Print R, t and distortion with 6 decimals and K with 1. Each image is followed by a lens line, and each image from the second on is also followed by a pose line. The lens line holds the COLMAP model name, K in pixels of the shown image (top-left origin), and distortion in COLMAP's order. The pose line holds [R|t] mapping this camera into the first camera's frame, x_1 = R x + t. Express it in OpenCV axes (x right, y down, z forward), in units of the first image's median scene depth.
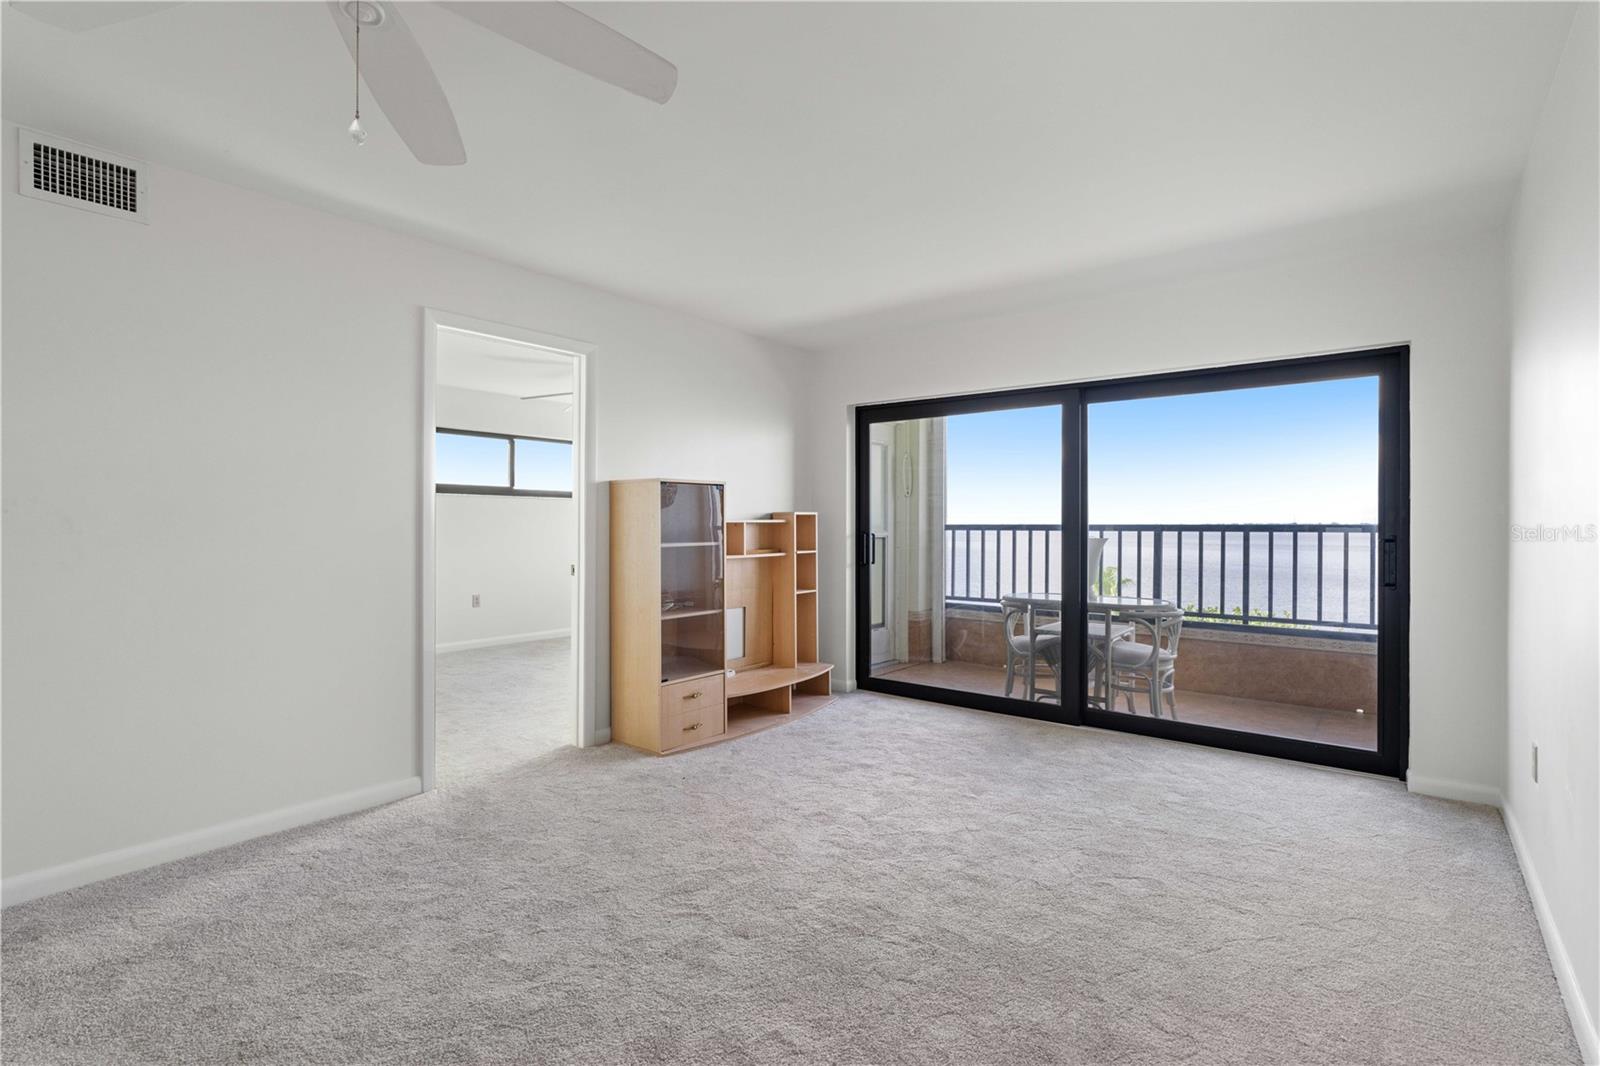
lens RADIAL K [[751.7, 0, 798.9], [0, 751.7, 526.0], [0, 0, 1]] dist [-0.007487, 0.004101]
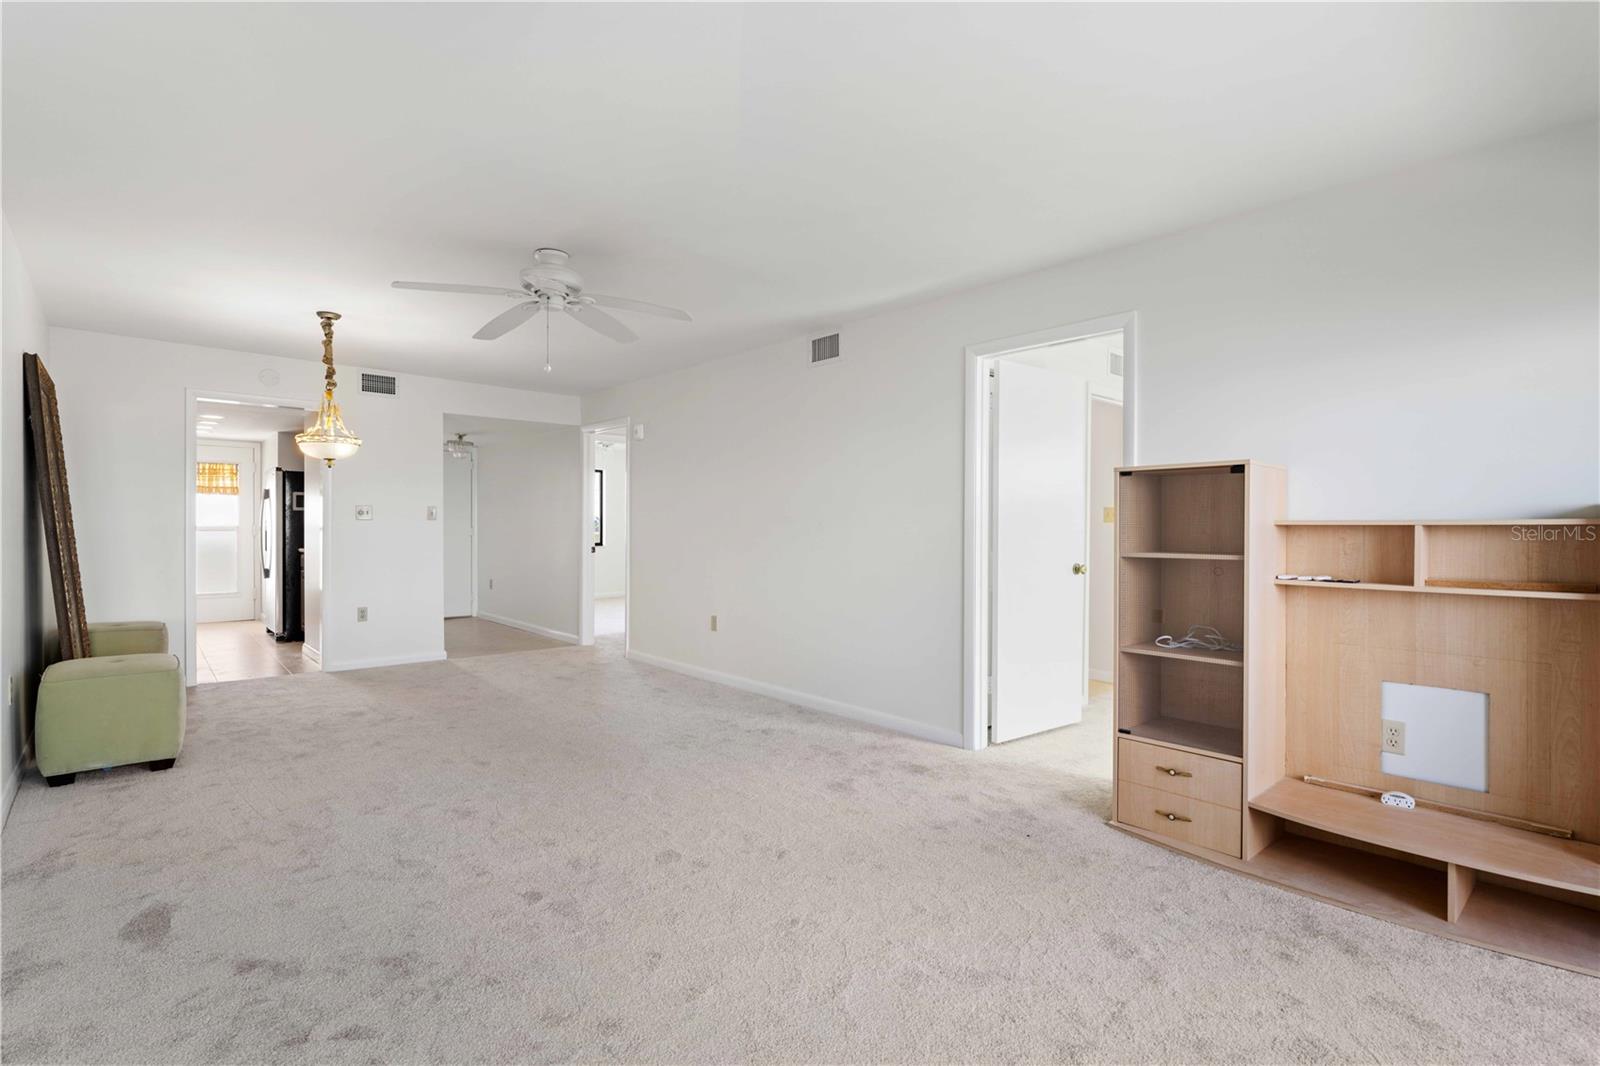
lens RADIAL K [[751.7, 0, 801.5], [0, 751.7, 532.0], [0, 0, 1]] dist [-0.007487, 0.004101]
pose [[-0.159033, 0.004705, -0.987262, 0.563612], [-0.008454, 0.999945, 0.006127, 0.000776], [0.987237, 0.009321, -0.158984, 0.715670]]
